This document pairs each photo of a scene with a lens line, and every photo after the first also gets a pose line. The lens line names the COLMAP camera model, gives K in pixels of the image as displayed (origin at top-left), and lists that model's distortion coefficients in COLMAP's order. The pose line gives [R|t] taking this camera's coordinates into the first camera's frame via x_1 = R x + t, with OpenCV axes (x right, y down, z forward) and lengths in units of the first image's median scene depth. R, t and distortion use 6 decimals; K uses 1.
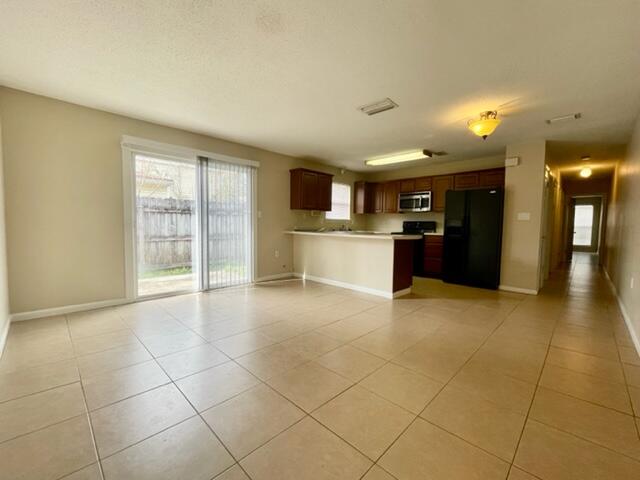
lens RADIAL K [[272.4, 0, 320.0], [0, 272.4, 240.0], [0, 0, 1]] dist [-0.000560, 0.000306]
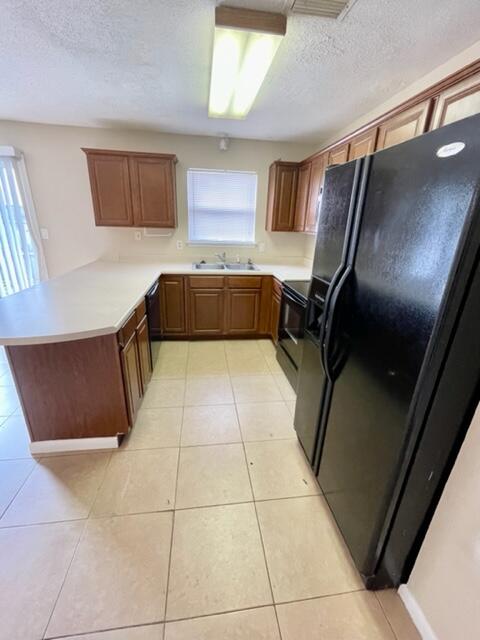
lens RADIAL K [[272.4, 0, 240.0], [0, 272.4, 320.0], [0, 0, 1]] dist [-0.000560, 0.000306]
pose [[0.793734, 0.220751, -0.566794, 0.550451], [-0.060928, 0.955988, 0.287008, -0.103877], [0.605206, -0.193275, 0.772250, 0.667990]]
